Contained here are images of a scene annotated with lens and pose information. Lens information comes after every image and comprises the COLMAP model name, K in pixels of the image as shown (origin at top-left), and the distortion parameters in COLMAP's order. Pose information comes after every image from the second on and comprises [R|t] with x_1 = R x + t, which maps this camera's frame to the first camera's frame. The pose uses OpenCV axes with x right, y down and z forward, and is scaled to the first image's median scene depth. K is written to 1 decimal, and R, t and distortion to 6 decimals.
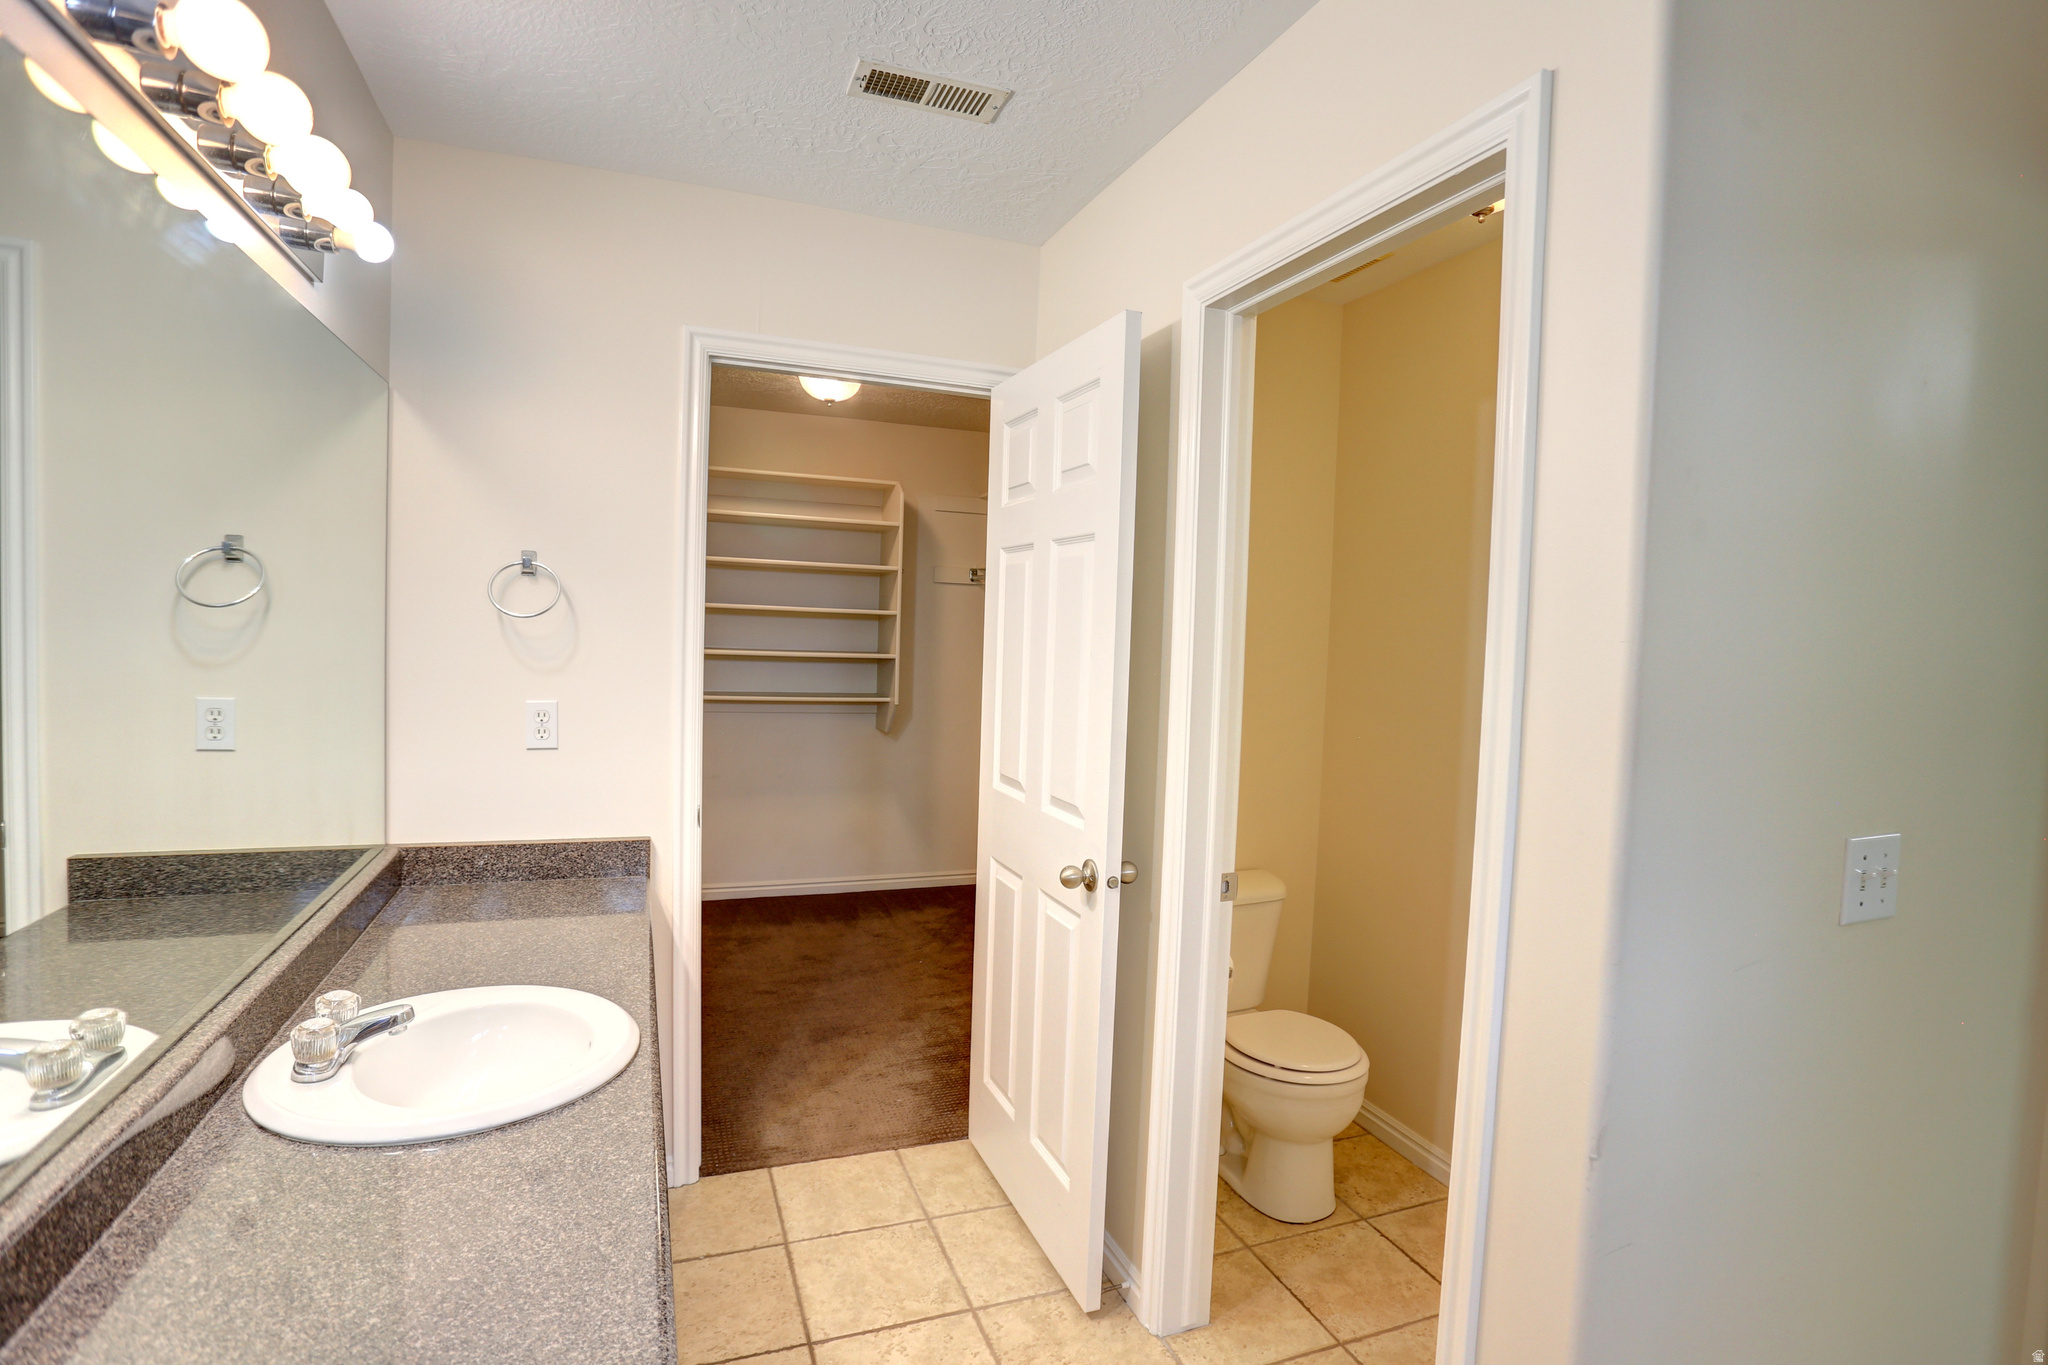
lens RADIAL K [[992.3, 0, 1024.2], [0, 992.3, 675.9], [0, 0, 1]] dist [-0.053104, 0.009675]
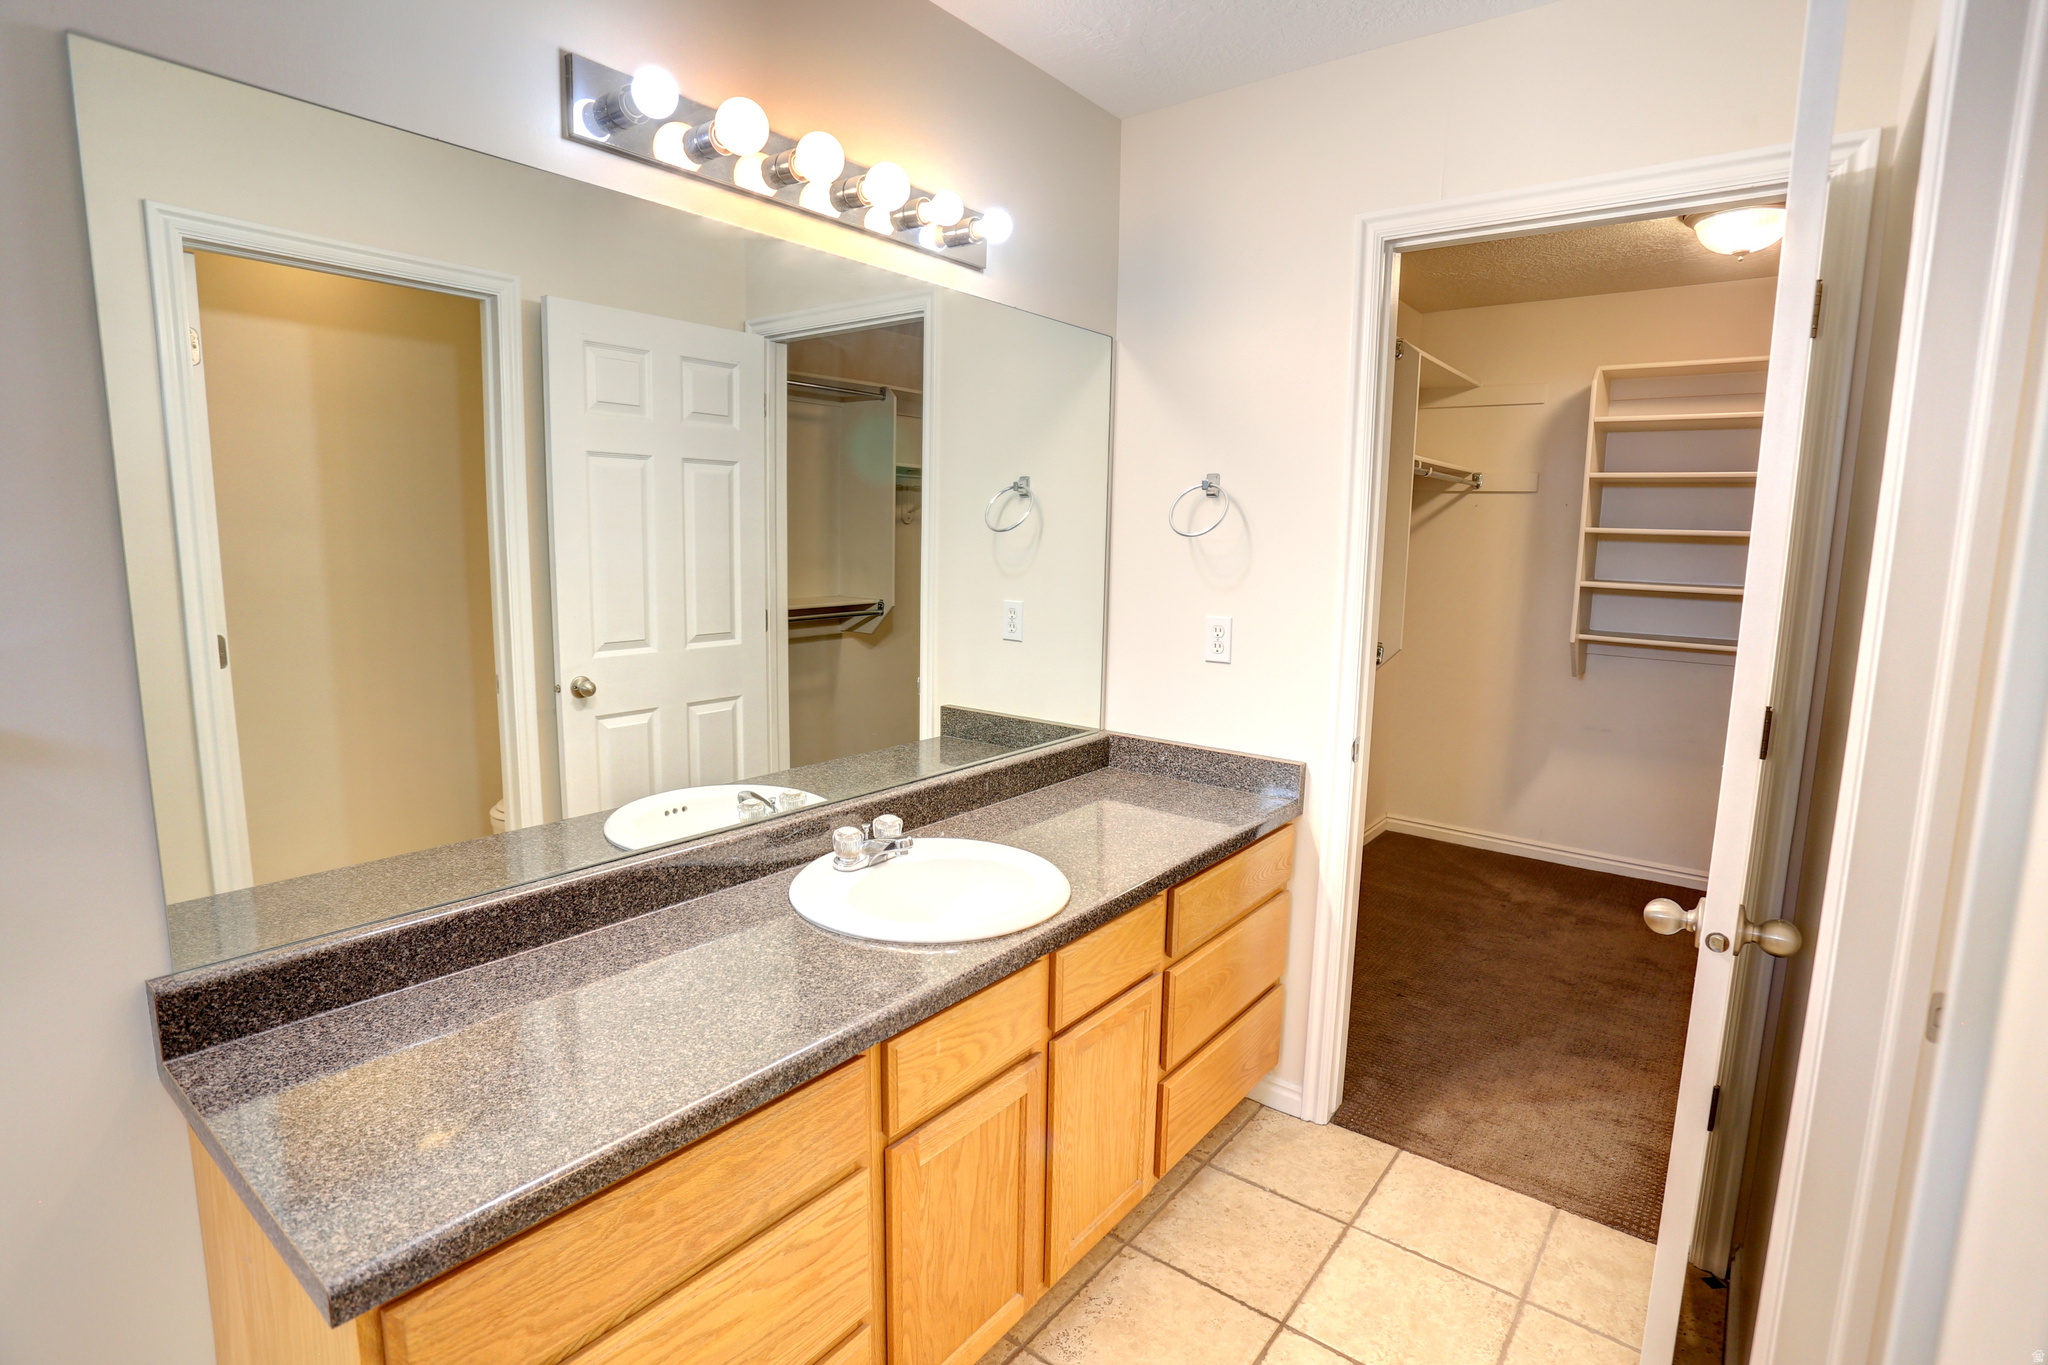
lens RADIAL K [[992.3, 0, 1020.9], [0, 992.3, 680.4], [0, 0, 1]] dist [-0.053104, 0.009675]
pose [[0.512100, 0.103336, -0.852687, 0.301064], [-0.042164, 0.994564, 0.095207, 0.000867], [0.857890, -0.012802, 0.513674, 0.255564]]
